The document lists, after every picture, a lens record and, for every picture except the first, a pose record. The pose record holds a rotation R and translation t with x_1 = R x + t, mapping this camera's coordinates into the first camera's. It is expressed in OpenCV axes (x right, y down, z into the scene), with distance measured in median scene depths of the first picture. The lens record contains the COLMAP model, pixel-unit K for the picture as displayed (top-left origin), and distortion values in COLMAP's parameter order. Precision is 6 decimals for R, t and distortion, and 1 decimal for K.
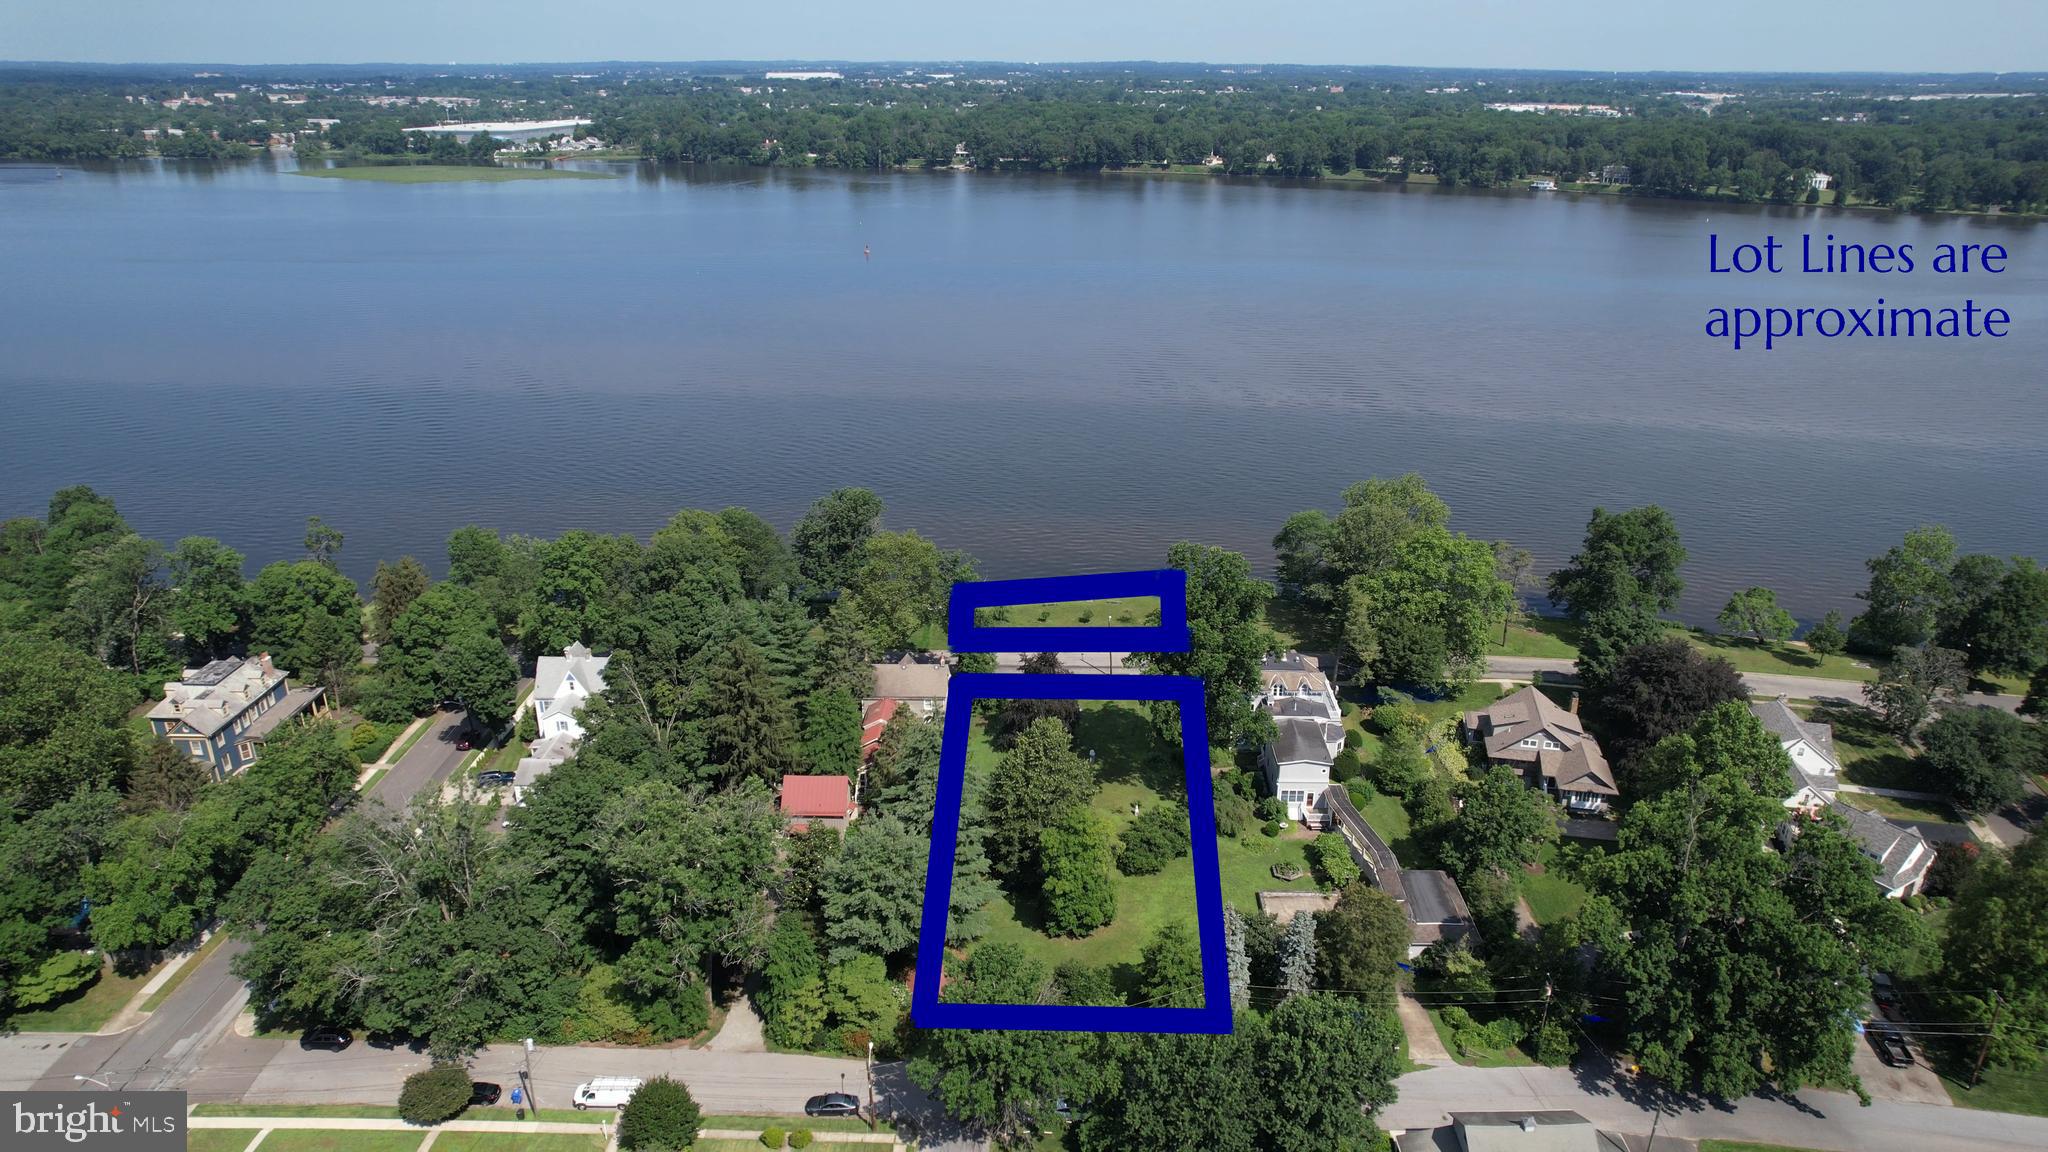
lens RADIAL K [[1306.1, 0, 1040.0], [0, 1306.1, 590.4], [0, 0, 1]] dist [-0.077270, 0.065761]
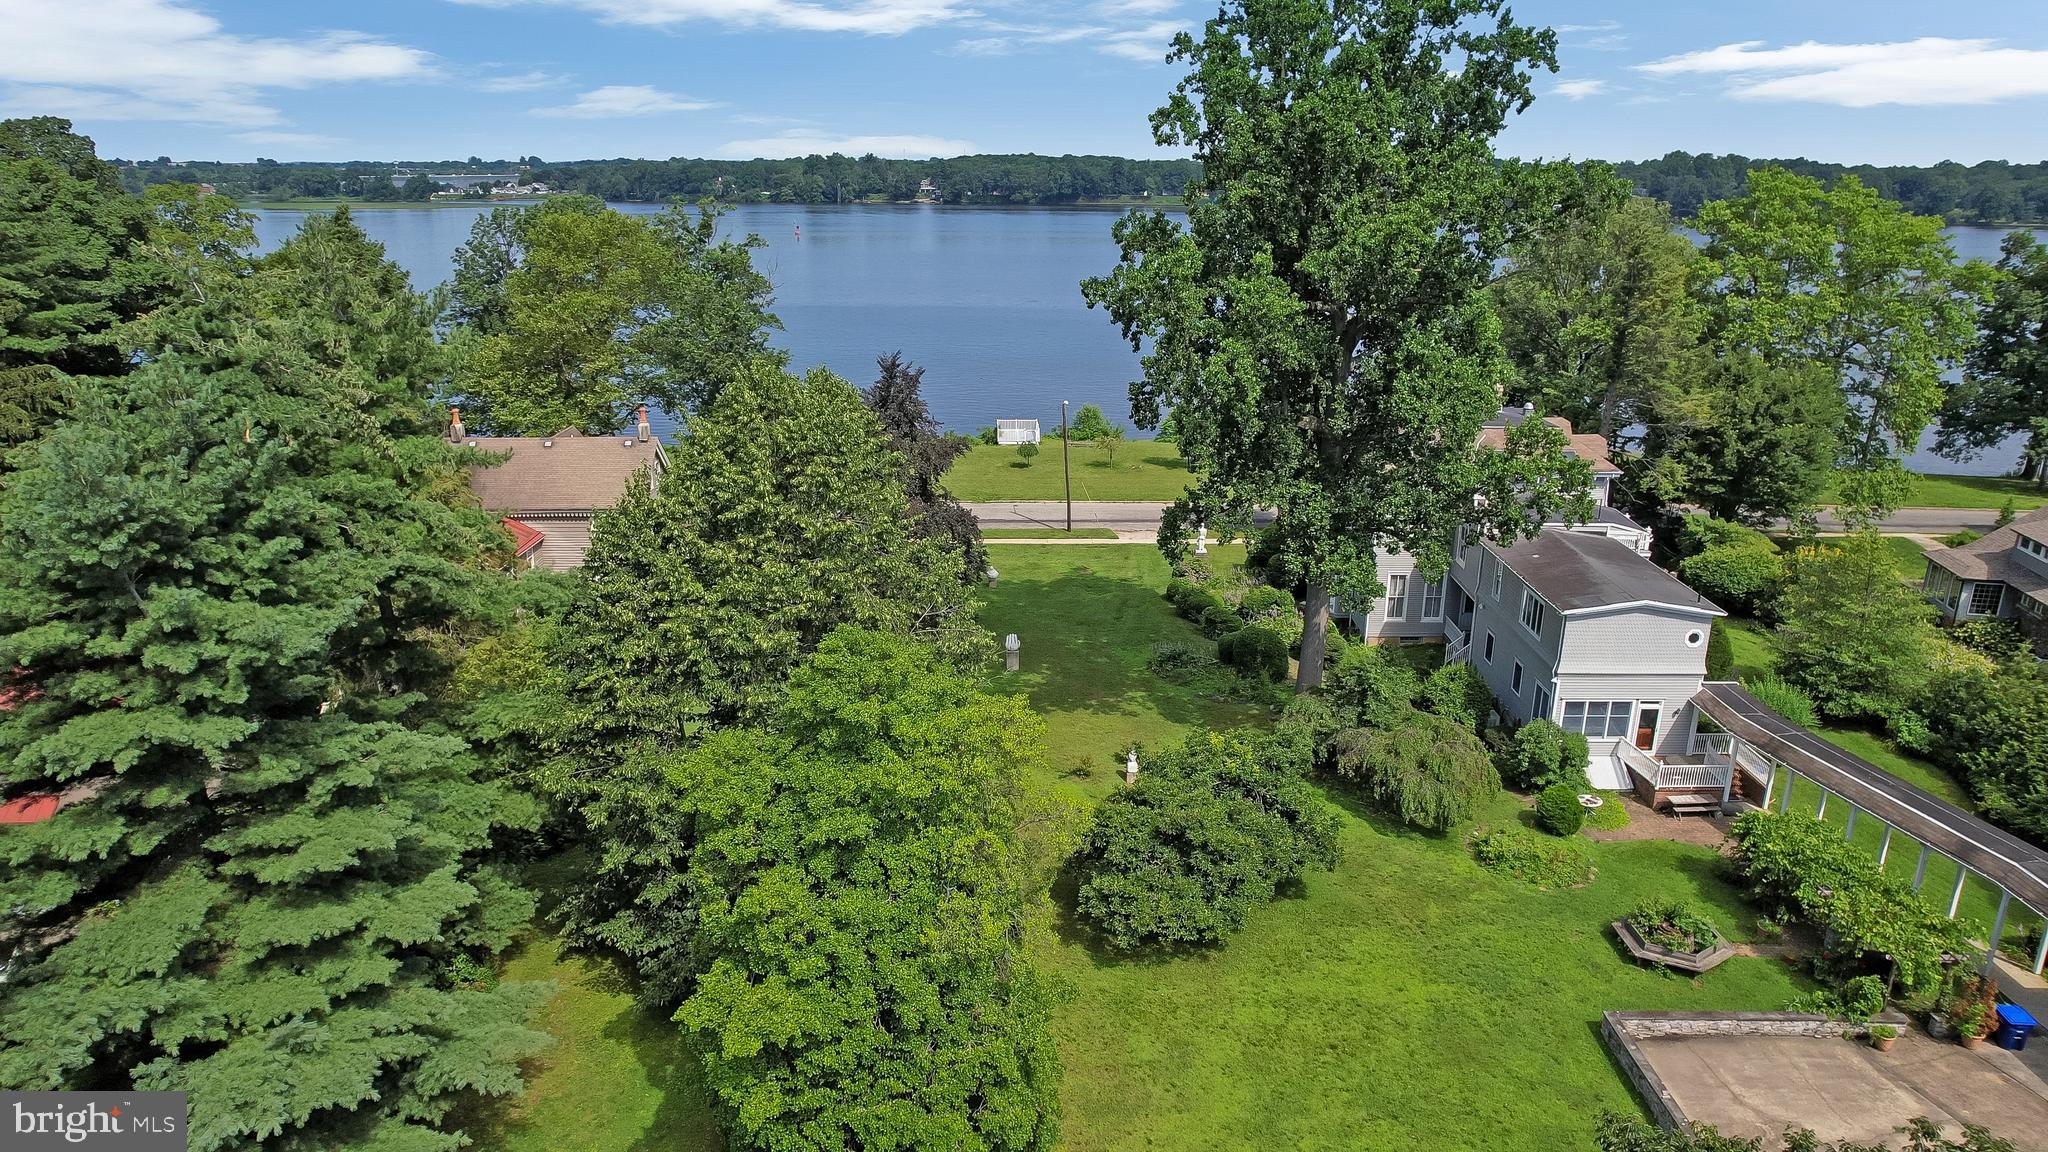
lens RADIAL K [[1306.1, 0, 1040.0], [0, 1306.1, 590.4], [0, 0, 1]] dist [-0.077270, 0.065761]
pose [[0.999893, -0.004353, 0.013978, 0.044205], [0.005362, 0.997319, -0.072982, 0.142261], [-0.013623, 0.073049, 0.997235, 0.638881]]
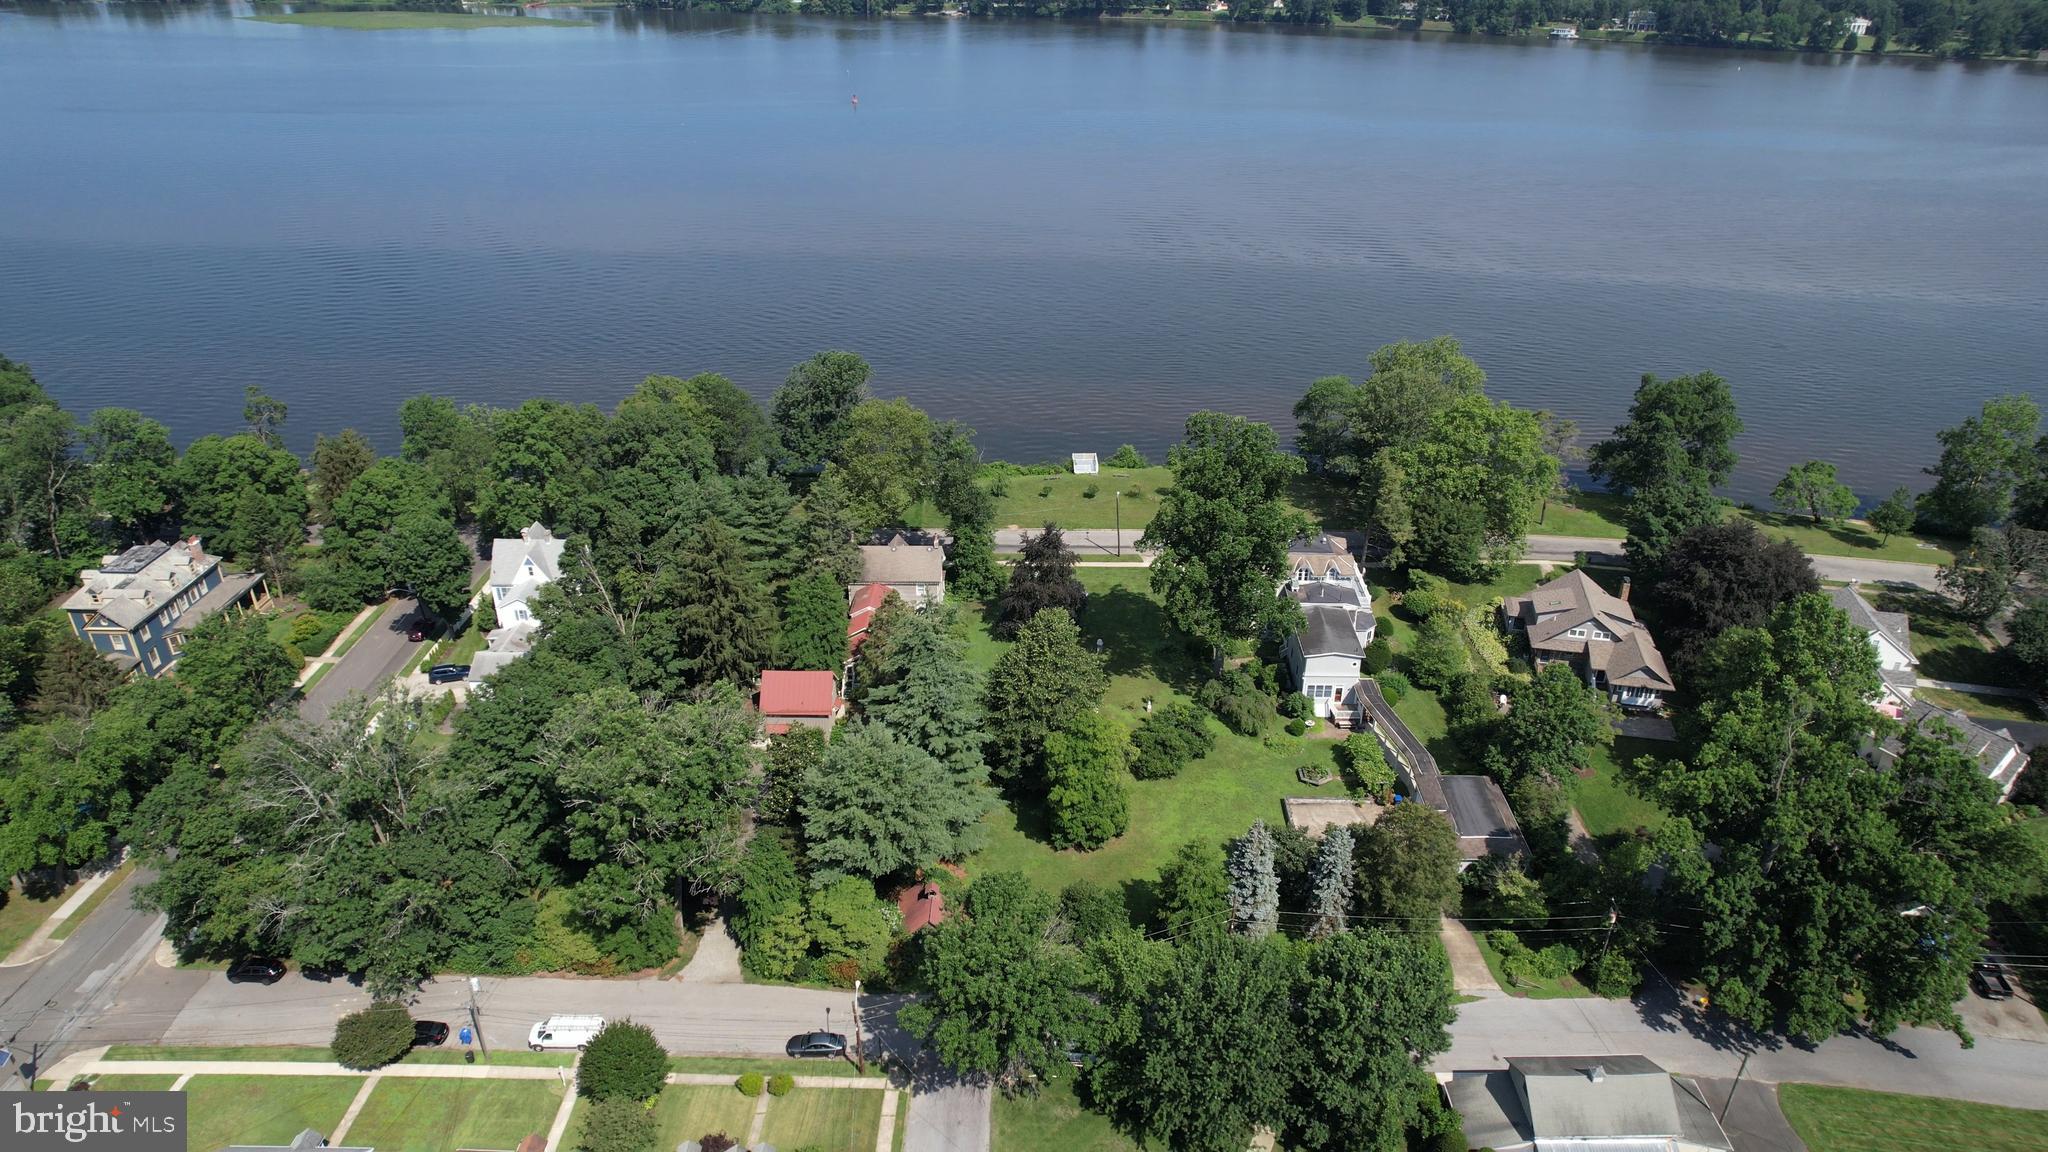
lens RADIAL K [[1306.1, 0, 1040.0], [0, 1306.1, 590.4], [0, 0, 1]] dist [-0.077270, 0.065761]
pose [[0.999995, -0.001233, 0.002985, -0.004950], [0.000922, 0.994785, 0.101989, -0.005673], [-0.003095, -0.101986, 0.994781, 0.092258]]
